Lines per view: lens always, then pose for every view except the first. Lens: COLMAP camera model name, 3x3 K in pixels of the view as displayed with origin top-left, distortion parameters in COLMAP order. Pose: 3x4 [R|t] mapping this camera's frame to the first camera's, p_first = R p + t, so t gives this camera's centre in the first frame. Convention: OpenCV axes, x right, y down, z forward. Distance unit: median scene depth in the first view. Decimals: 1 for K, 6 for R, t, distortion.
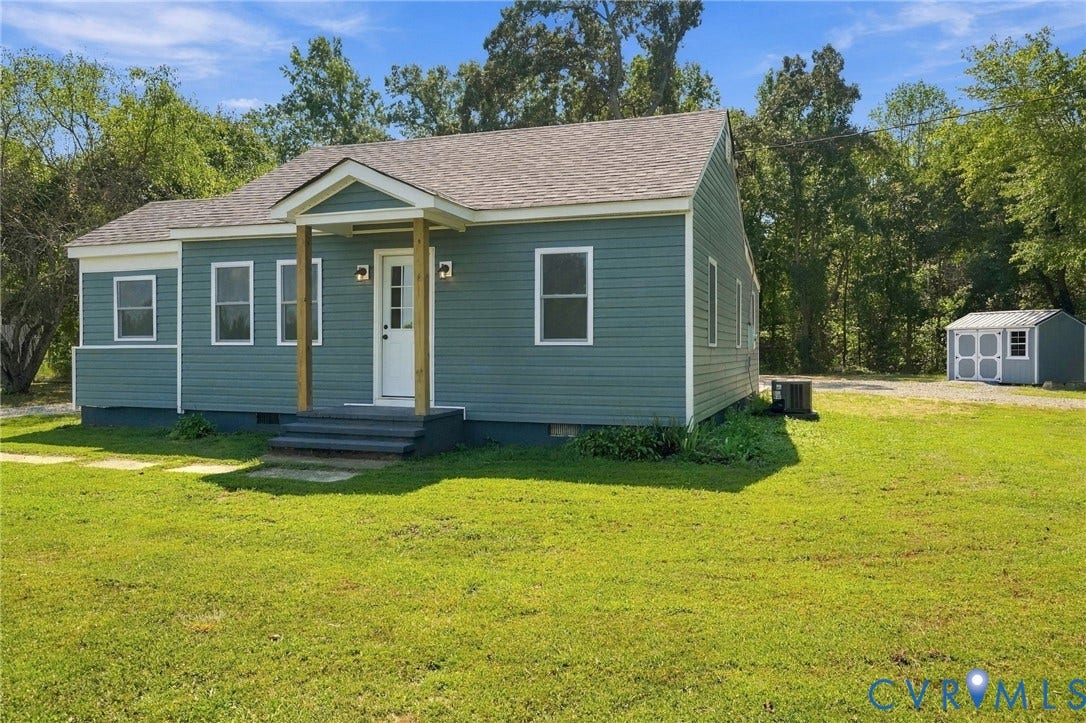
lens RADIAL K [[814.1, 0, 538.5], [0, 814.1, 366.8], [0, 0, 1]] dist [-0.027874, 0.075798]
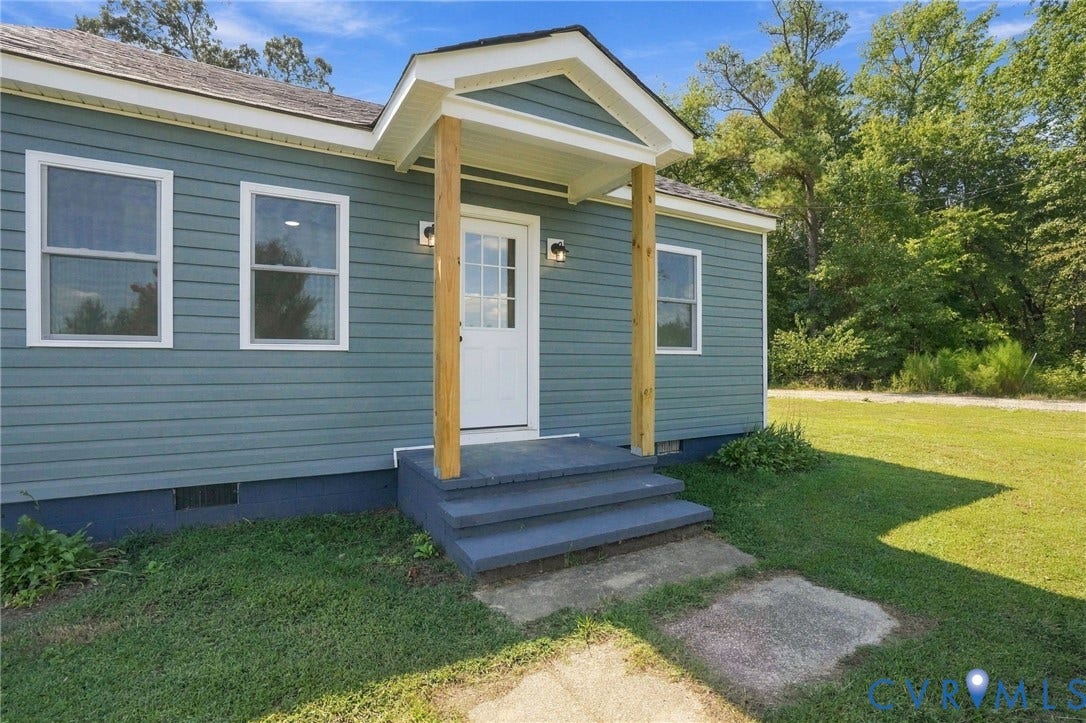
lens RADIAL K [[506.8, 0, 539.0], [0, 506.8, 362.6], [0, 0, 1]] dist [-0.061609, 0.022500]
pose [[0.657167, -0.003963, 0.753734, -0.472511], [0.011279, 0.999926, -0.004576, -0.015648], [-0.753660, 0.011509, 0.657163, 0.716927]]
